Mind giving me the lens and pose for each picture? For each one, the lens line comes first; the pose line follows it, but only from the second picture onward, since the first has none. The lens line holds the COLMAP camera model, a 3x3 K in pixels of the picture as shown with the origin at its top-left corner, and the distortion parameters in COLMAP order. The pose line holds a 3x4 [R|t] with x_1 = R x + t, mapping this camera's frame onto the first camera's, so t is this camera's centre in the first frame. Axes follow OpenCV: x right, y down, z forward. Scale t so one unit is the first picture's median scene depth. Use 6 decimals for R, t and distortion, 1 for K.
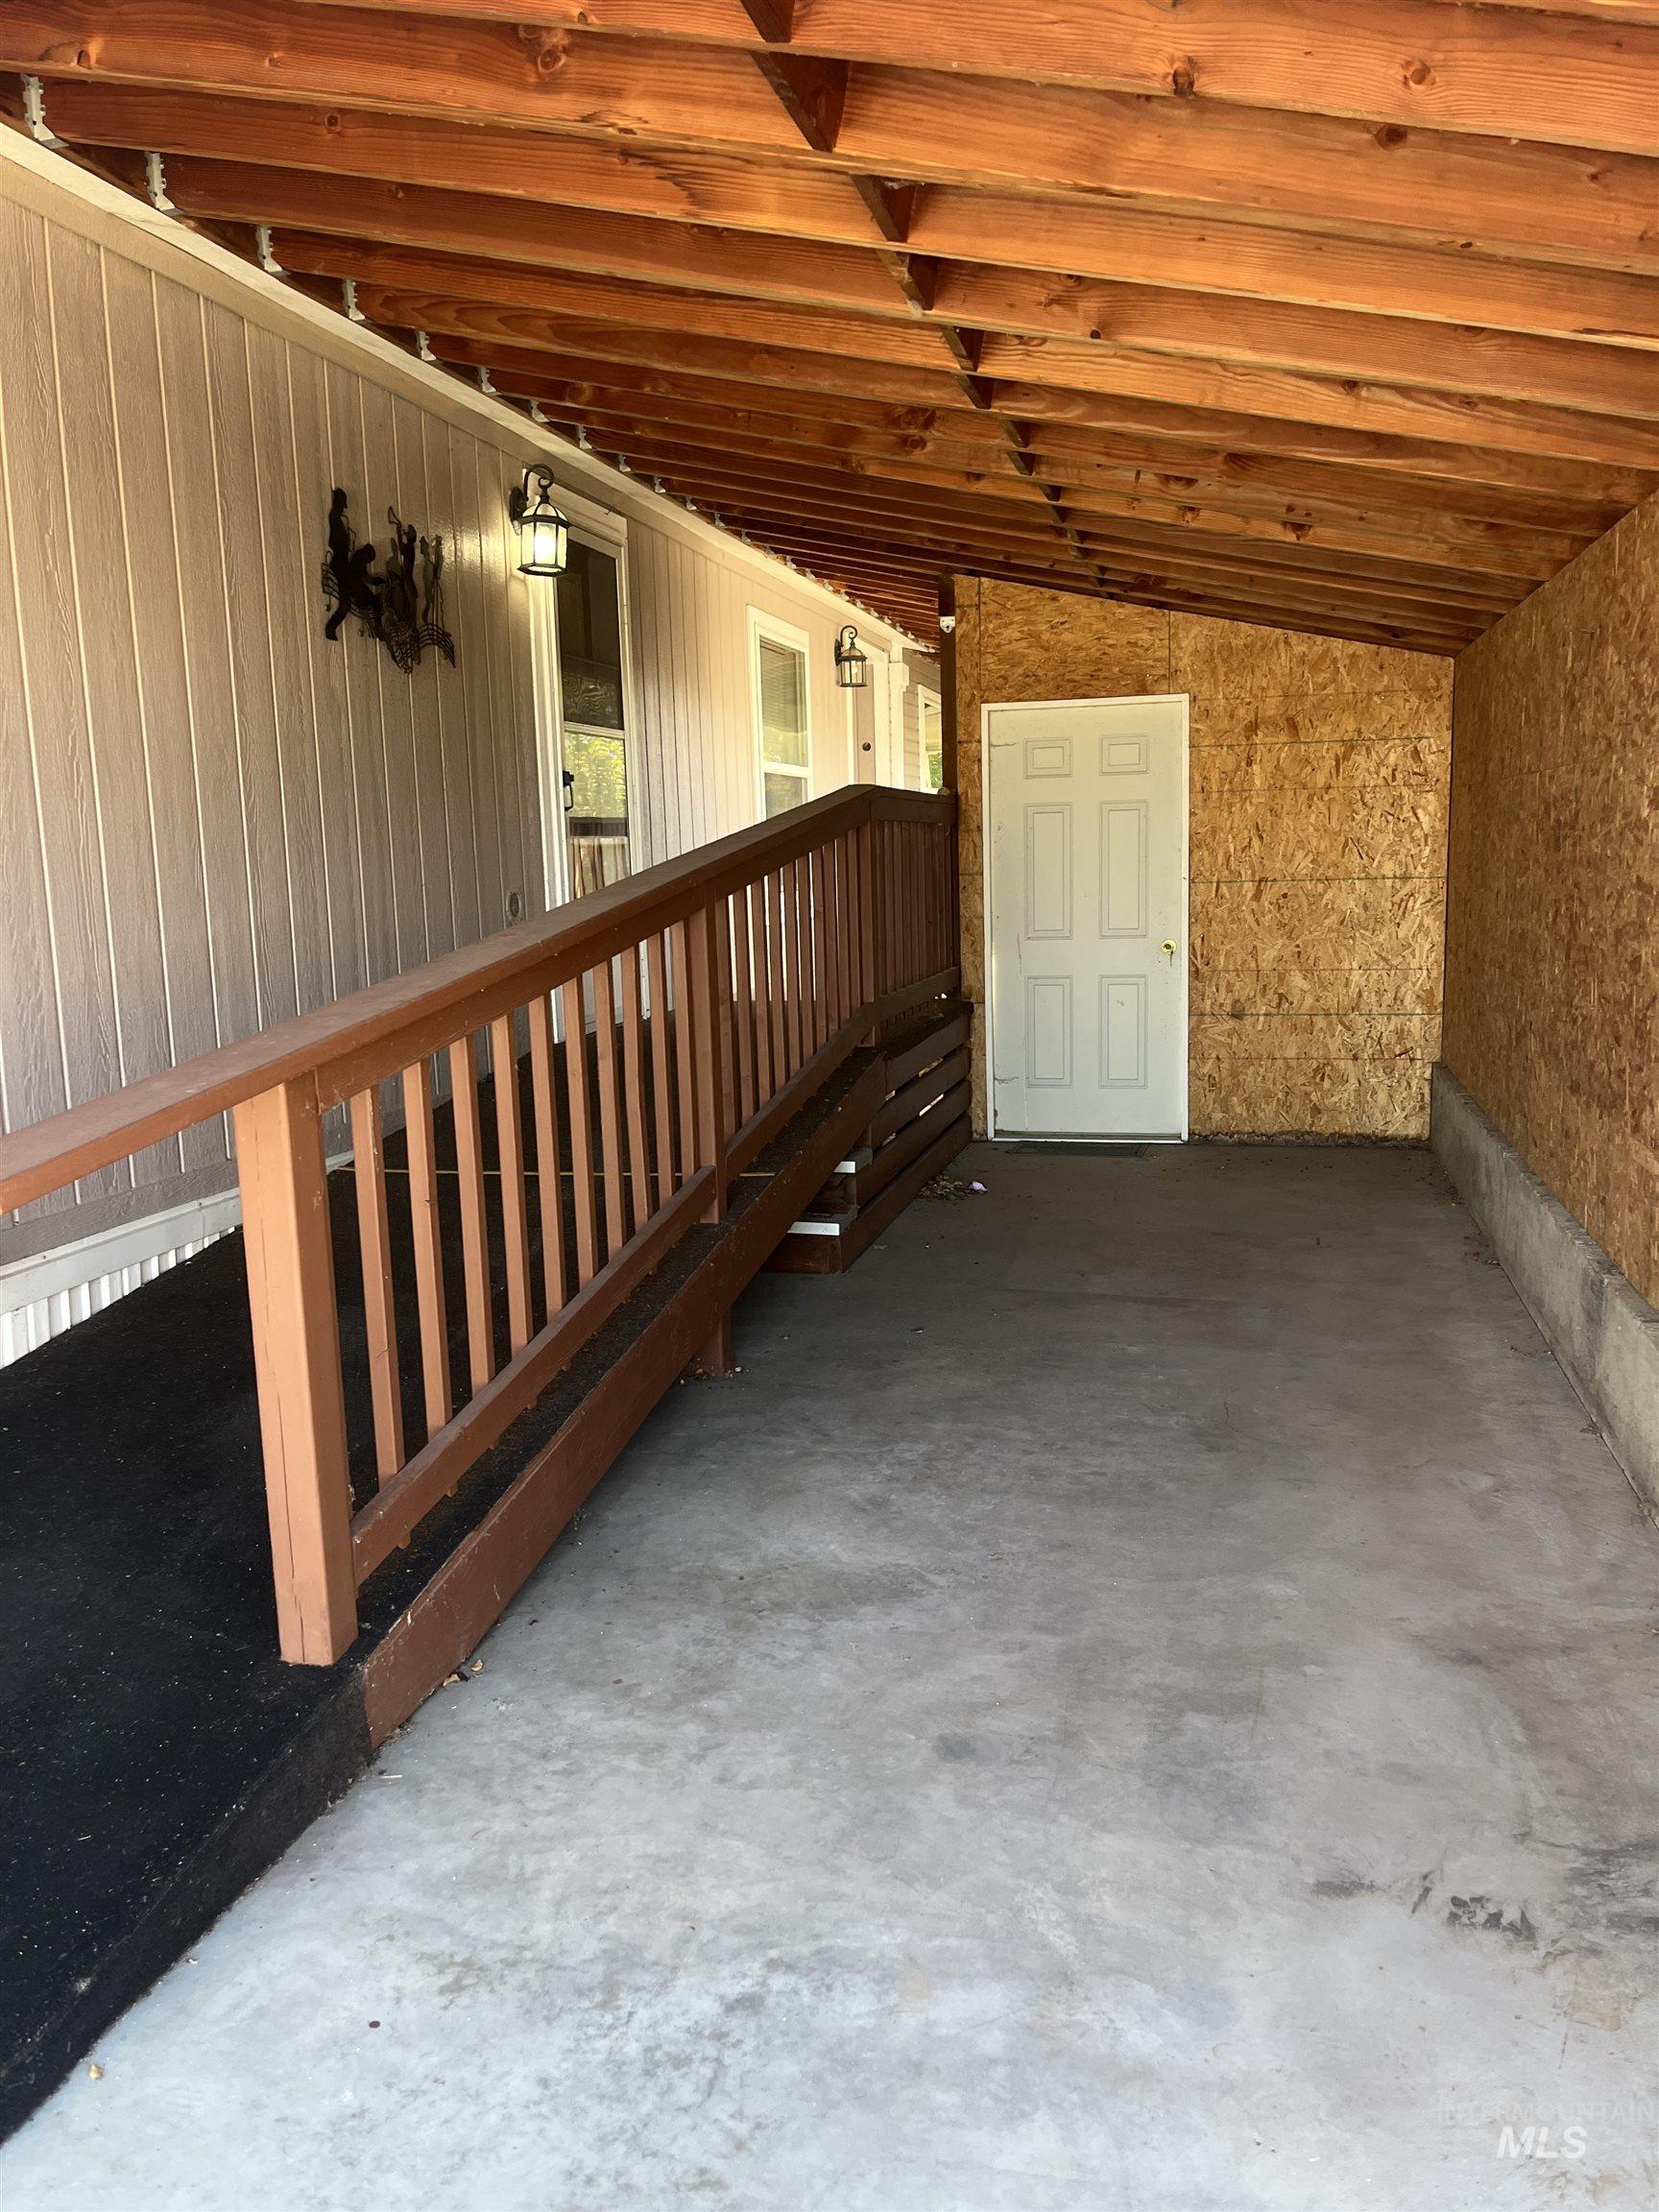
lens RADIAL K [[1686.2, 0, 814.1], [0, 1686.2, 1109.6], [0, 0, 1]] dist [0.059337, -0.081045]
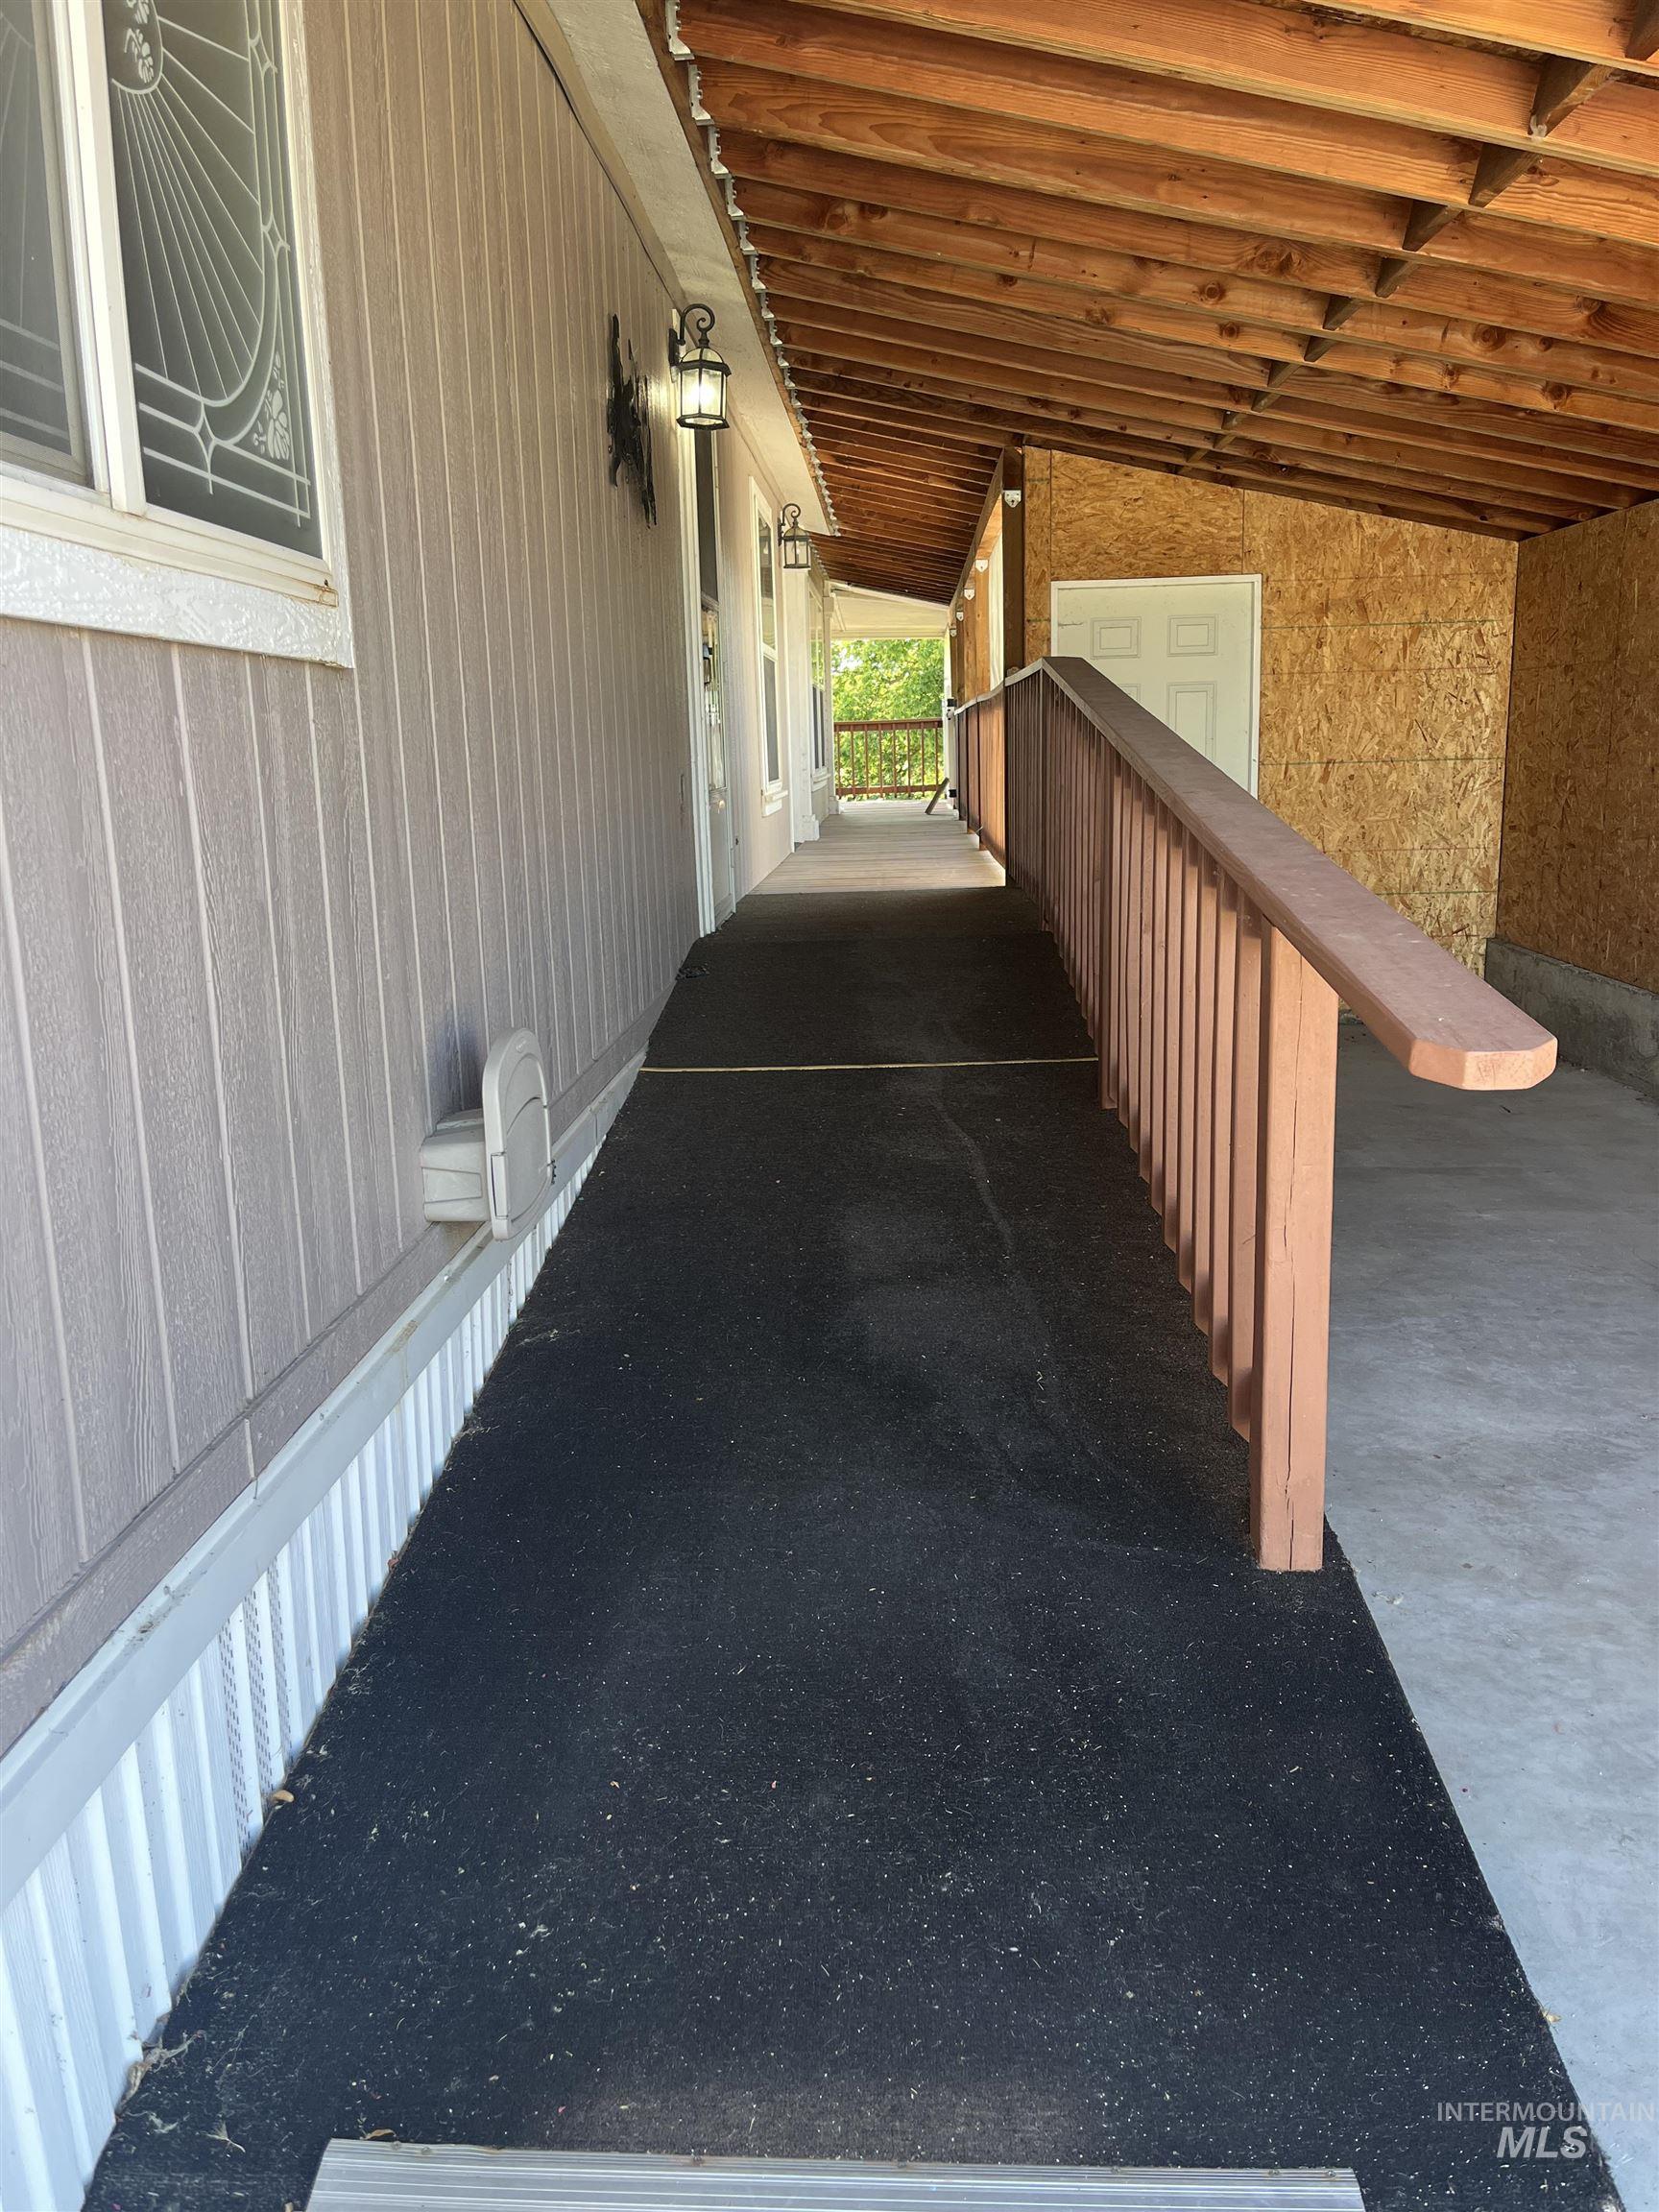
lens RADIAL K [[1686.2, 0, 837.1], [0, 1686.2, 1093.3], [0, 0, 1]] dist [0.059337, -0.081045]
pose [[0.983387, -0.036734, 0.177763, -0.216038], [0.028473, 0.998402, 0.048808, 0.004807], [-0.179272, -0.042936, 0.982862, 0.045694]]
